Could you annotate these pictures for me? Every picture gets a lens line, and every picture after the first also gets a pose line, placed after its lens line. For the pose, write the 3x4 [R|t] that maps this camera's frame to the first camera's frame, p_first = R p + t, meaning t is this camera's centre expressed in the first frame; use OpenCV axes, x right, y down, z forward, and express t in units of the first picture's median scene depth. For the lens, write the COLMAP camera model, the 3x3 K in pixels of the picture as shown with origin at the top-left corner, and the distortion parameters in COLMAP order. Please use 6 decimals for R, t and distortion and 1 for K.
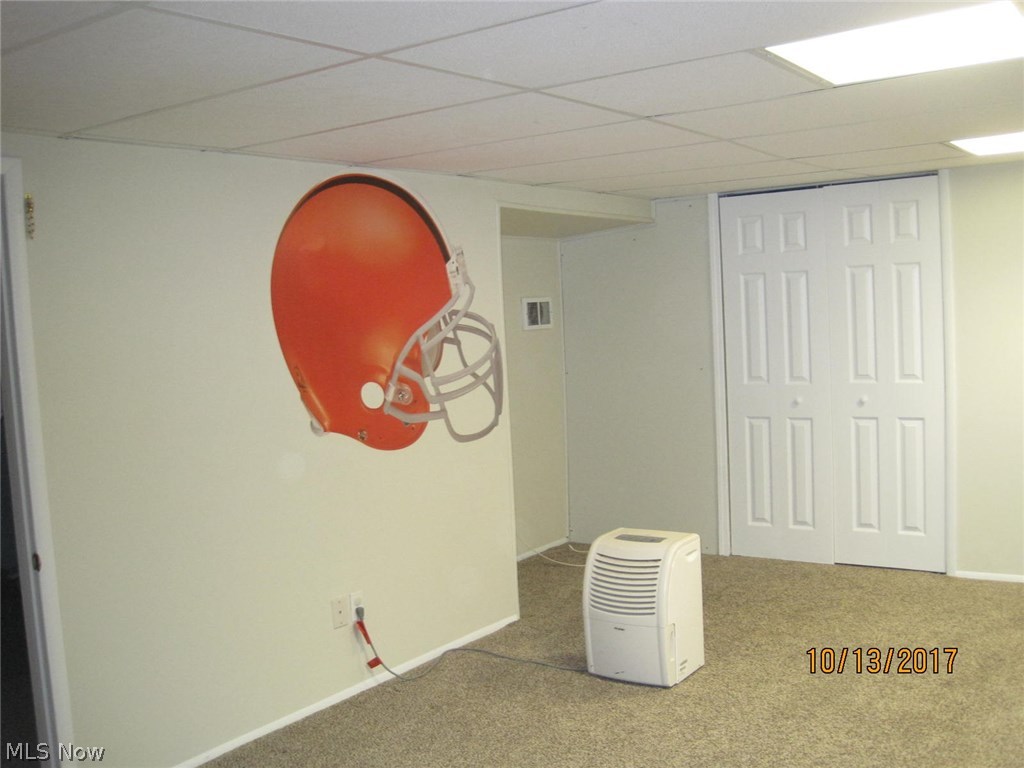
lens RADIAL K [[1039.8, 0, 512.0], [0, 1039.8, 384.0], [0, 0, 1]] dist [-0.147349, 0.007662]
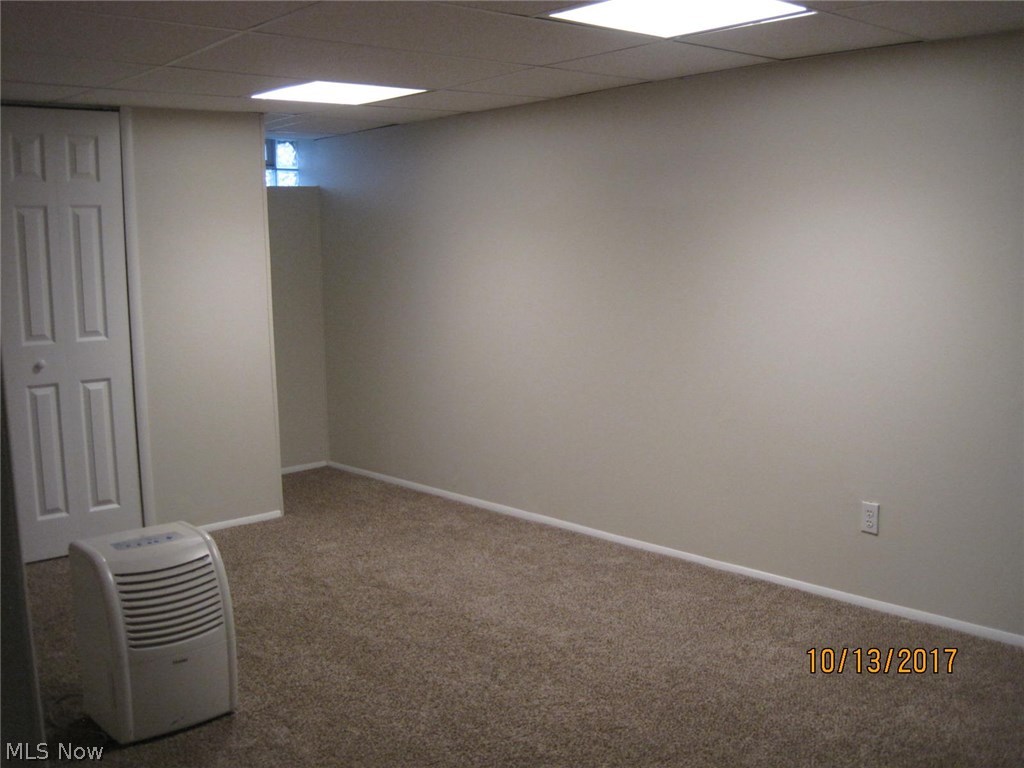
lens RADIAL K [[1039.8, 0, 512.0], [0, 1039.8, 384.0], [0, 0, 1]] dist [-0.147349, 0.007662]
pose [[0.209967, -0.077031, 0.974669, -0.405660], [0.076995, 0.995098, 0.062059, 0.010379], [-0.974672, 0.062015, 0.214869, 0.452751]]
